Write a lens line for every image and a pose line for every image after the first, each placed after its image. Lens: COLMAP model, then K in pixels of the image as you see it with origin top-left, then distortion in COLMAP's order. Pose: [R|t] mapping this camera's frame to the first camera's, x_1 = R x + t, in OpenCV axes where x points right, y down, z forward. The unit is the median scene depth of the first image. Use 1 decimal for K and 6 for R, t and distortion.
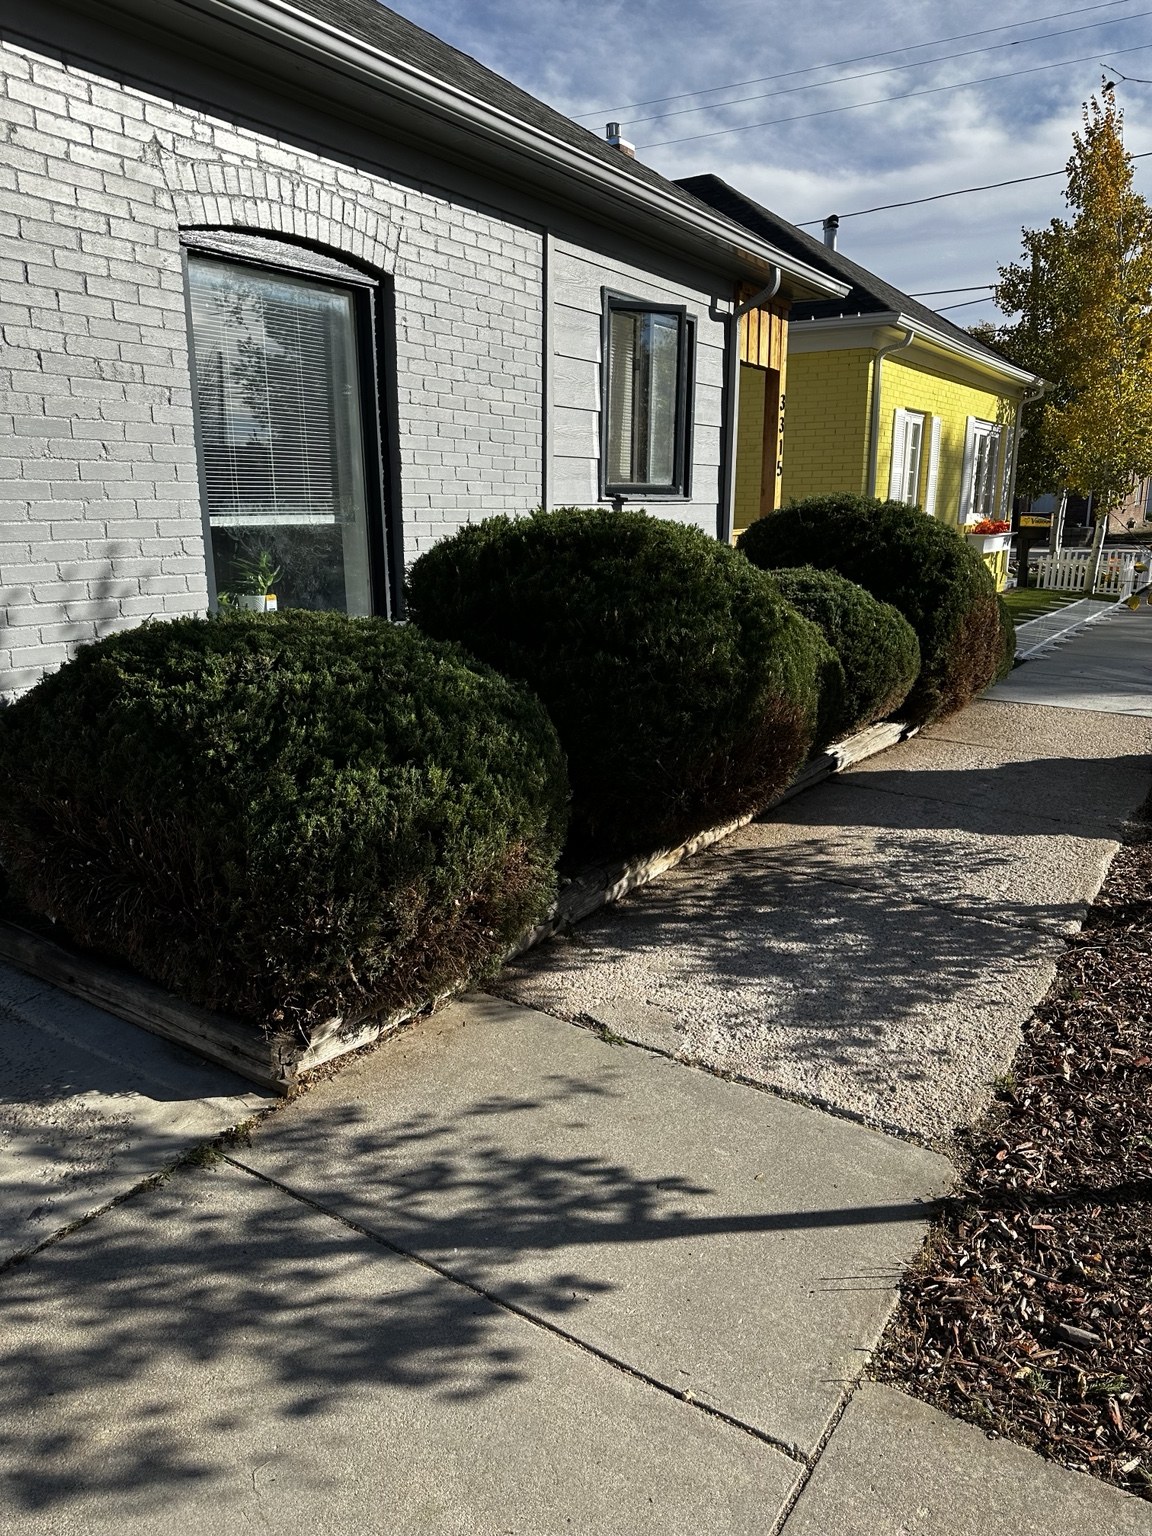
lens RADIAL K [[1073.3, 0, 583.0], [0, 1073.3, 773.9], [0, 0, 1]] dist [0.020776, -0.018757]
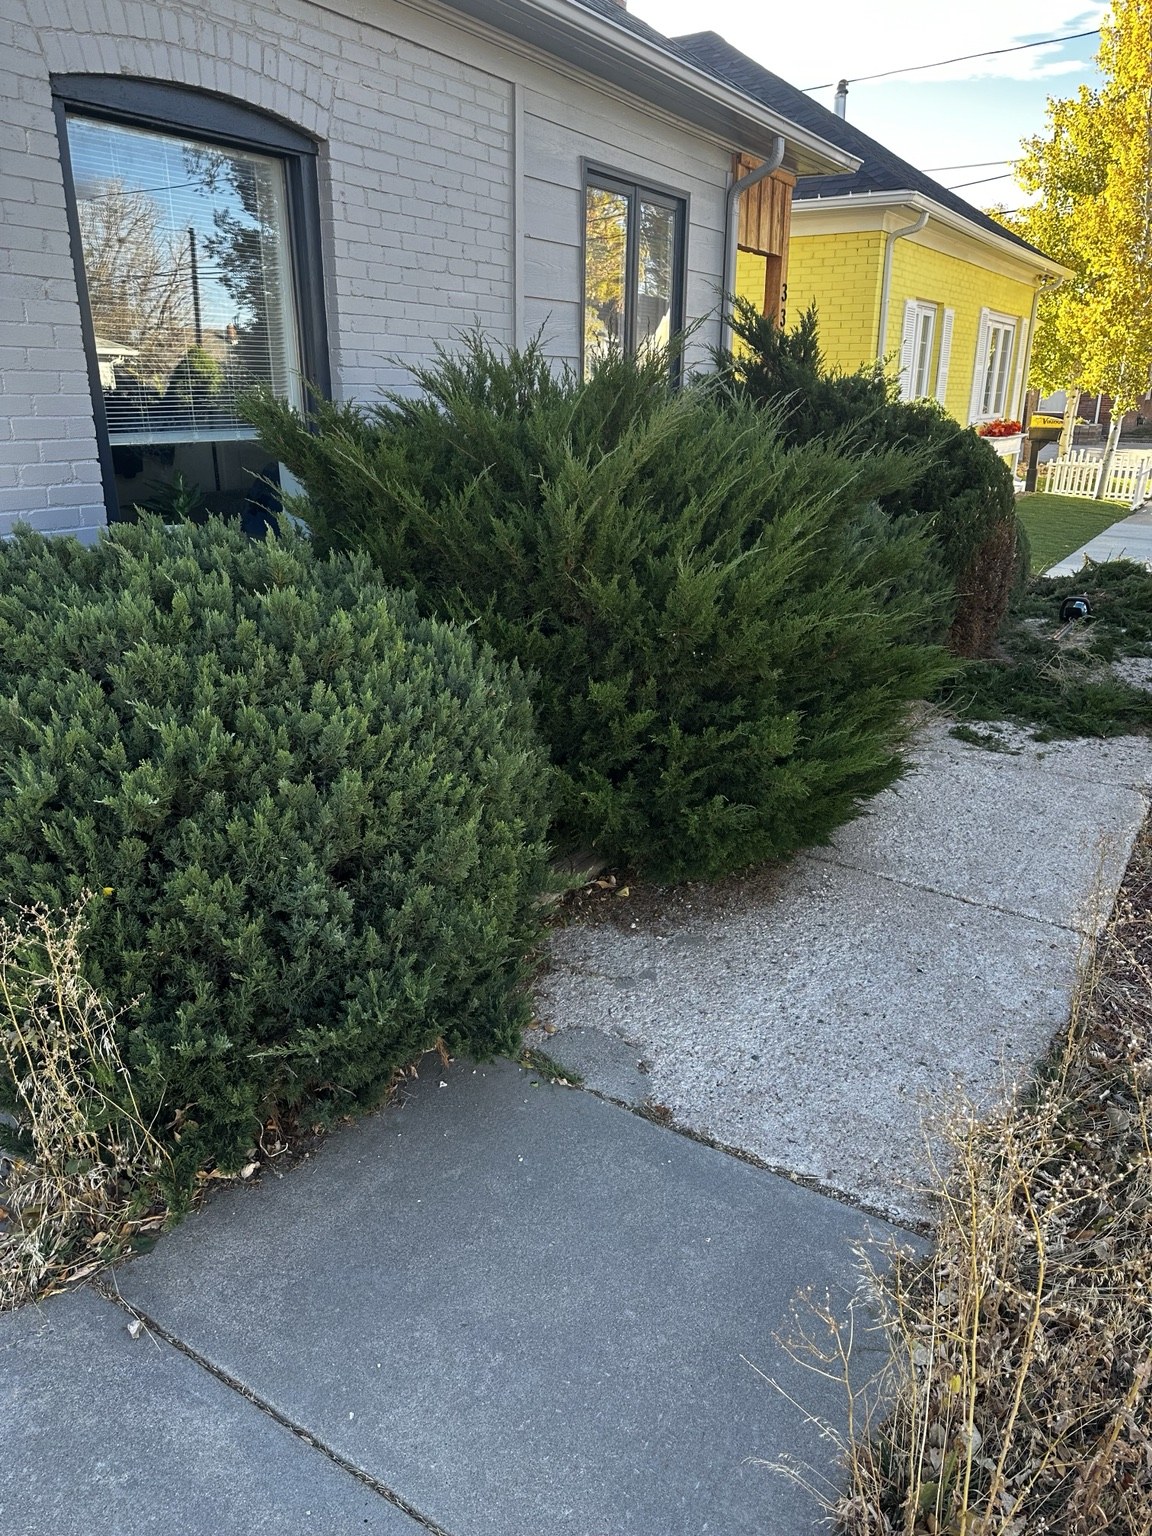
lens RADIAL K [[1073.3, 0, 578.0], [0, 1073.3, 762.1], [0, 0, 1]] dist [0.020776, -0.018757]
pose [[0.999965, 0.006957, 0.004624, 0.024079], [-0.007327, 0.996319, 0.085414, -0.060884], [-0.004013, -0.085444, 0.996335, 0.138230]]
